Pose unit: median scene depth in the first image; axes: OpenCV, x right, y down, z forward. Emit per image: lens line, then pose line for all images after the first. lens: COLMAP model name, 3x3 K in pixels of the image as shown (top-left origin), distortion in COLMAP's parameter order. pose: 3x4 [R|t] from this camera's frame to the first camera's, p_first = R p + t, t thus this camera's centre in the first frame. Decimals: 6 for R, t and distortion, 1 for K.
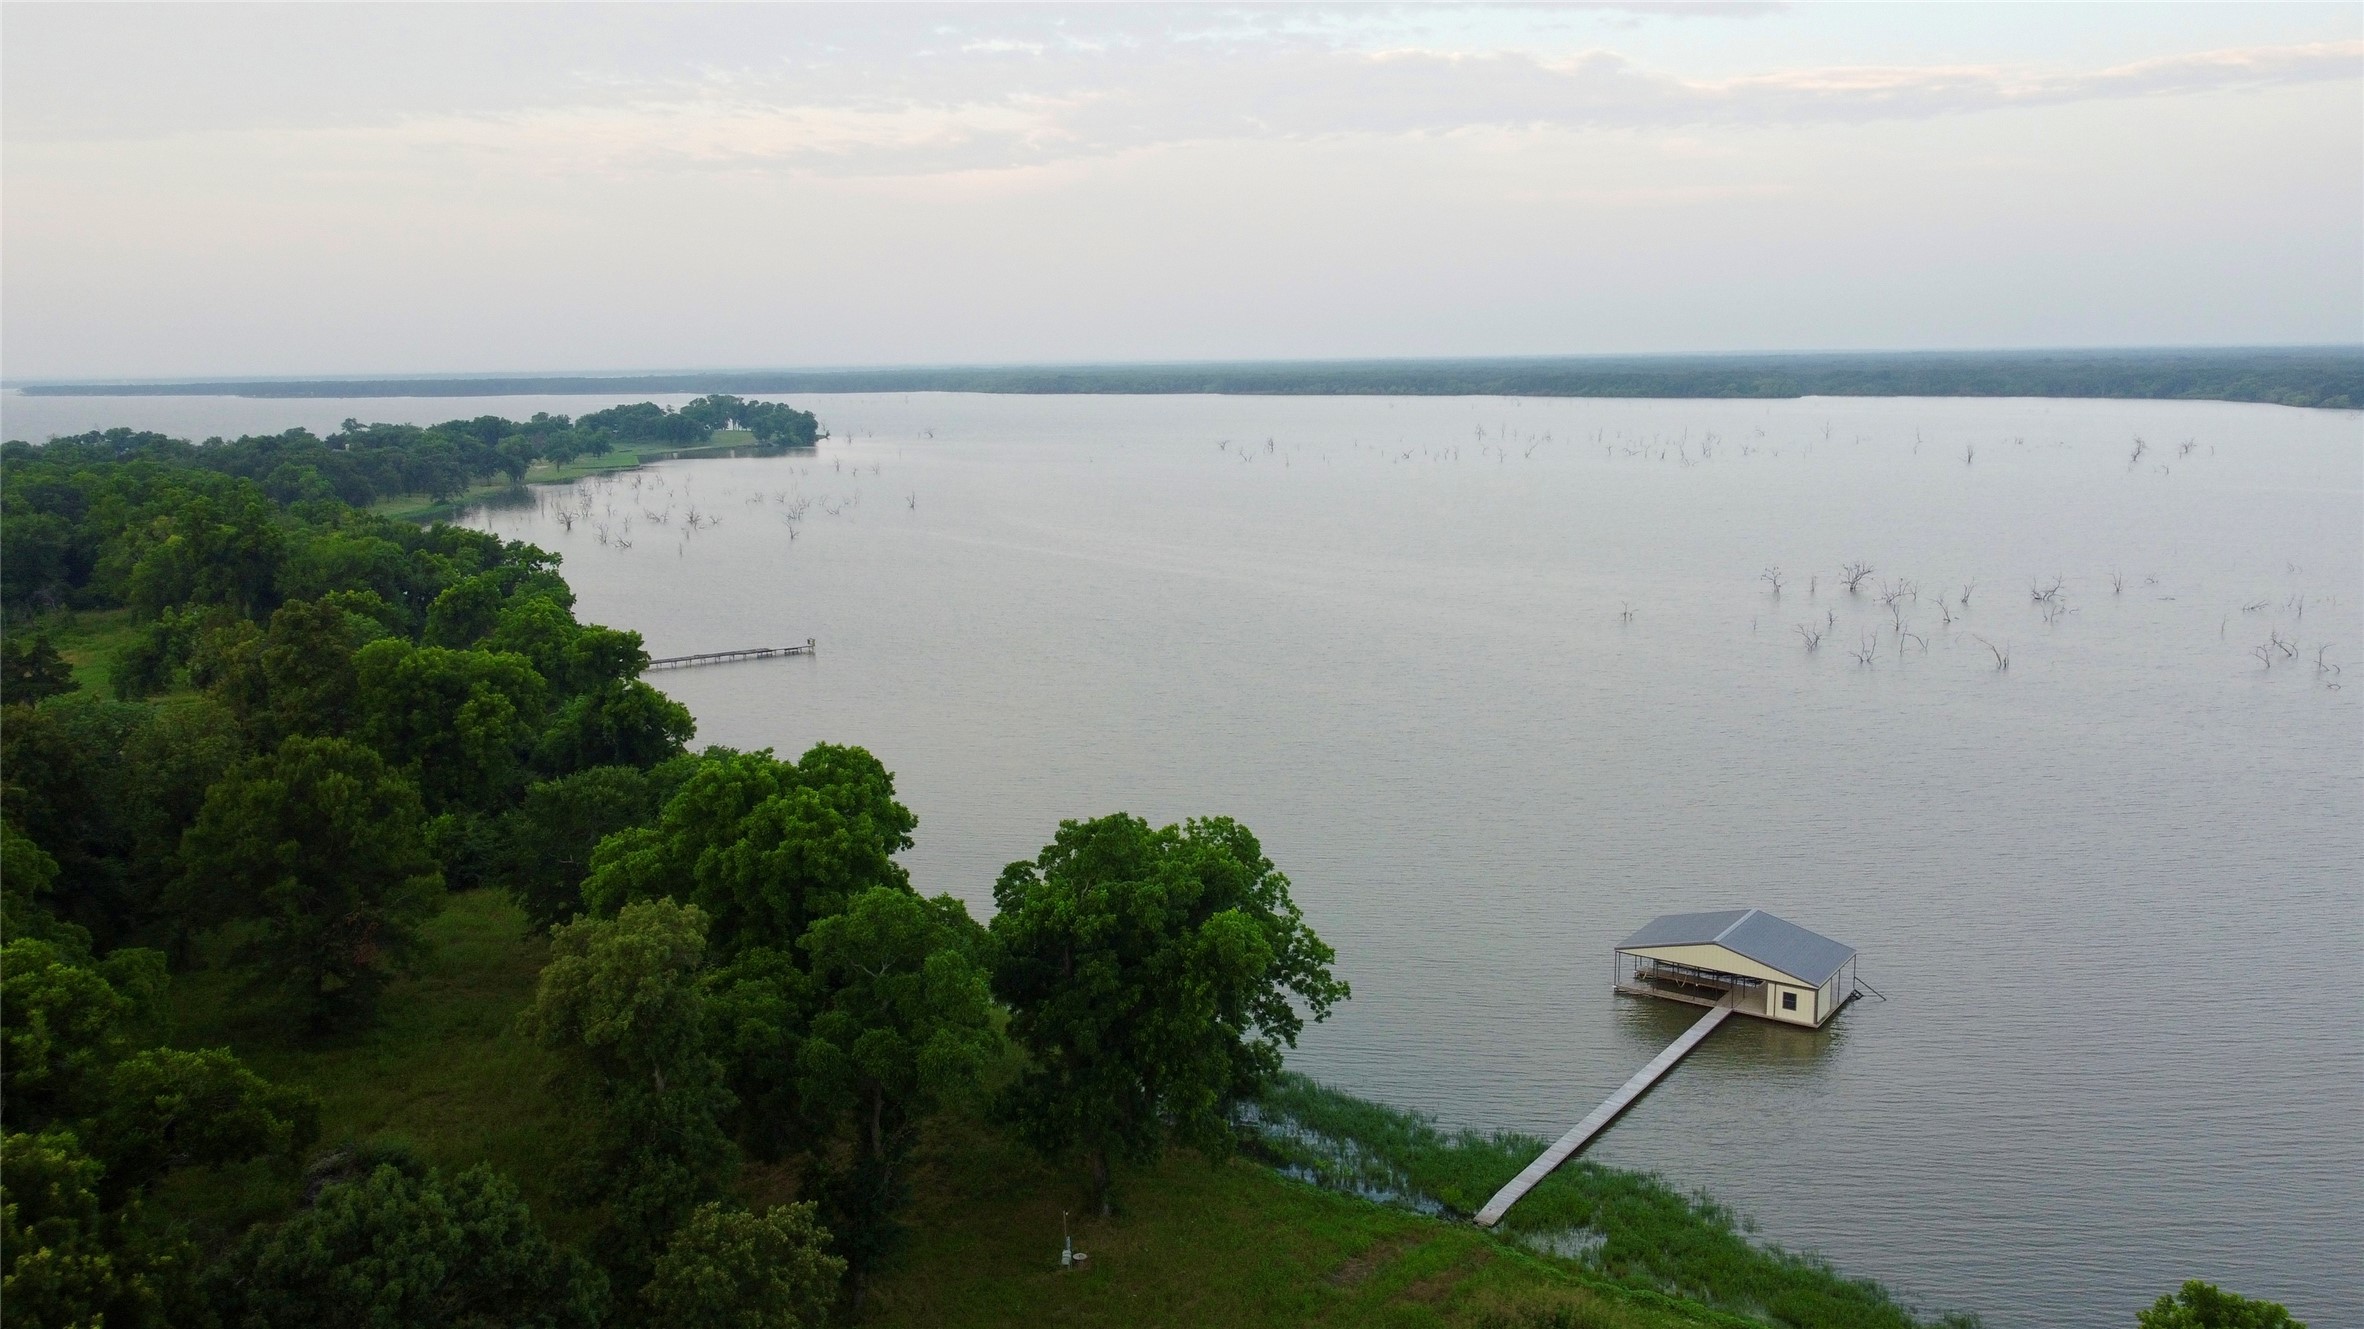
lens RADIAL K [[1781.8, 0, 1177.2], [0, 1781.8, 656.2], [0, 0, 1]] dist [0.006248, -0.011024]
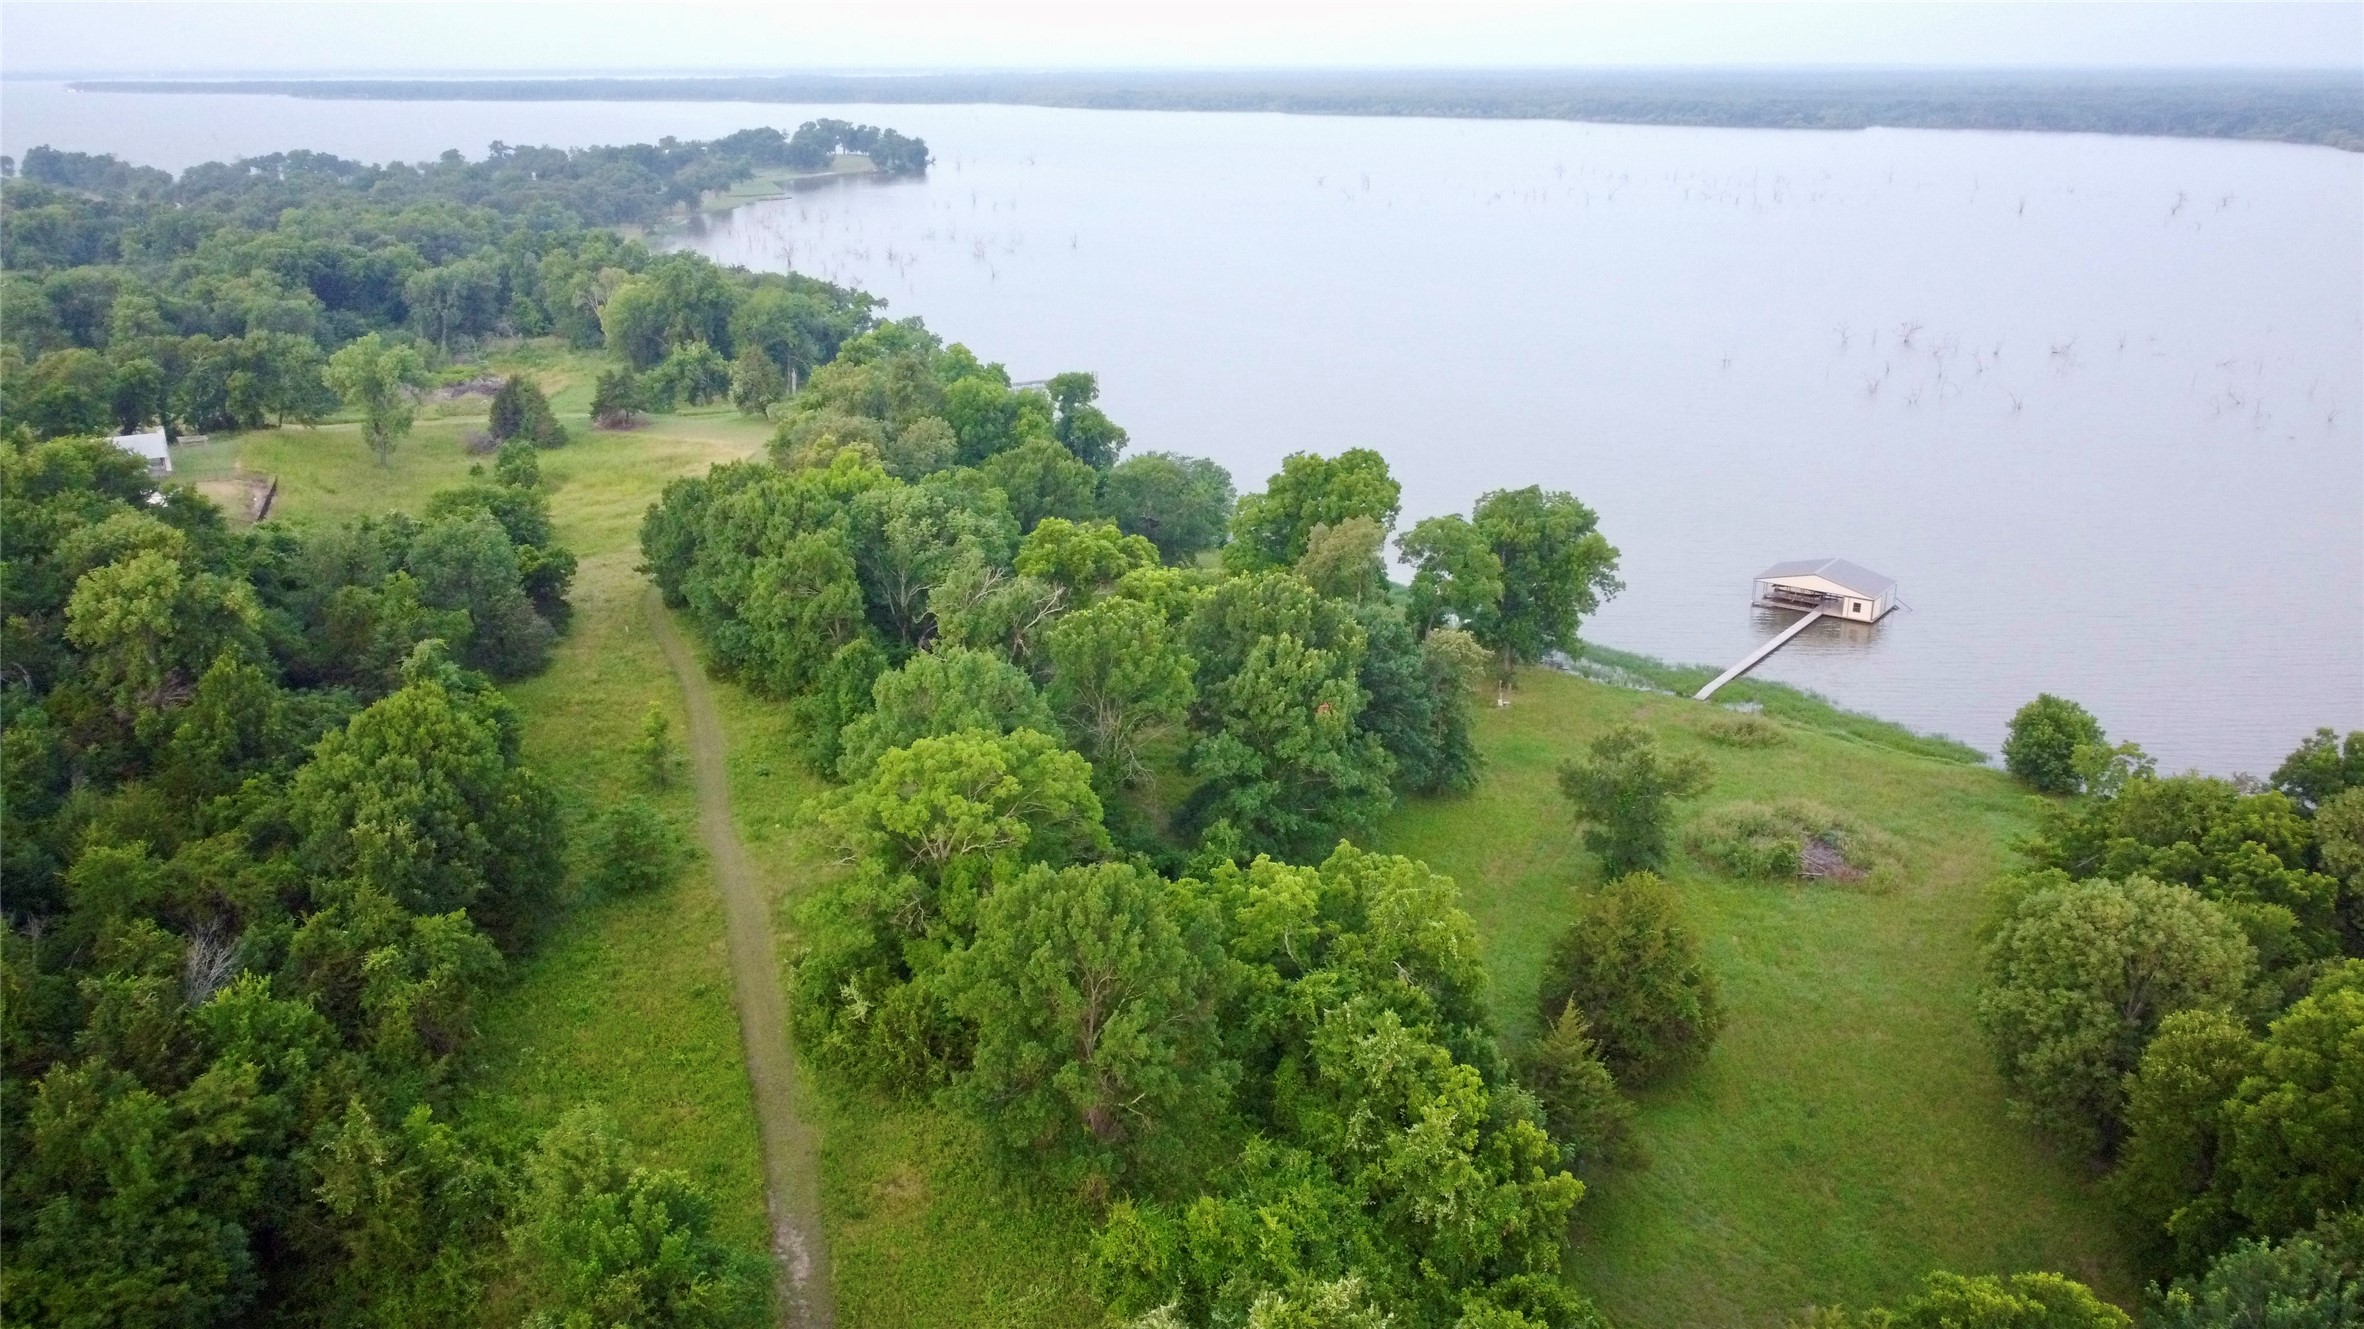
lens RADIAL K [[1781.8, 0, 1177.2], [0, 1781.8, 656.2], [0, 0, 1]] dist [0.006248, -0.011024]
pose [[0.999727, 0.018782, -0.013907, -0.330289], [-0.016378, 0.987554, 0.156428, -0.023168], [0.016672, -0.156158, 0.987591, -0.826099]]
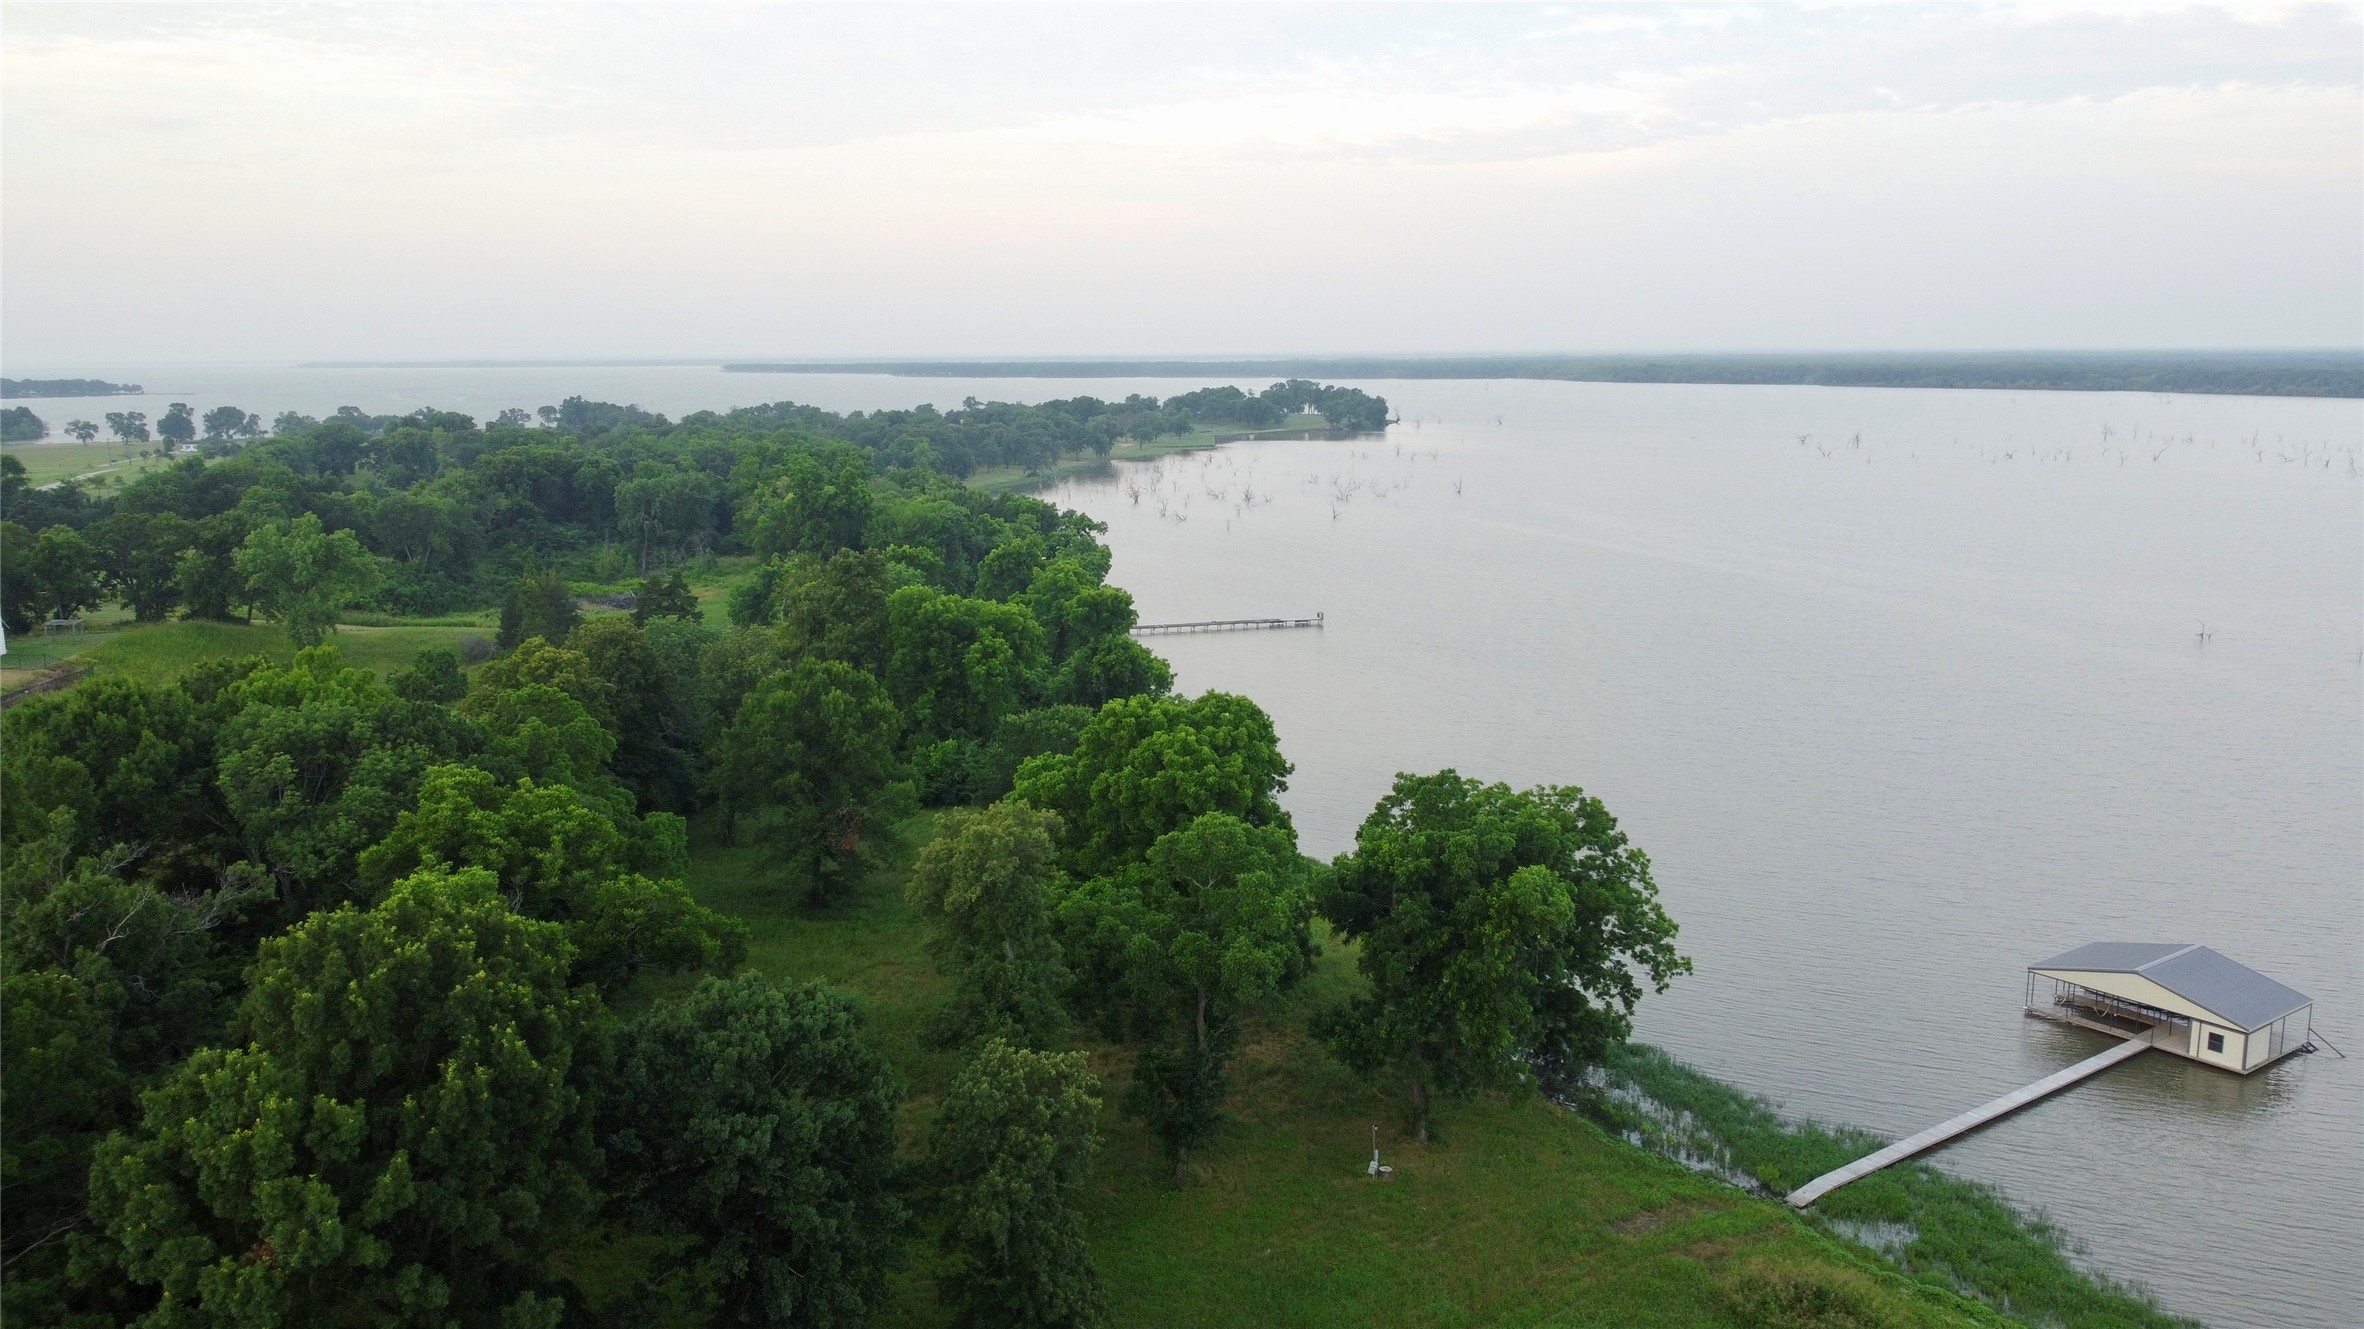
lens RADIAL K [[1781.8, 0, 1177.2], [0, 1781.8, 656.2], [0, 0, 1]] dist [0.006248, -0.011024]
pose [[0.947564, 0.062186, -0.313457, 0.121404], [-0.059931, 0.998061, 0.016835, 0.009142], [0.313896, 0.002834, 0.949453, -0.067354]]
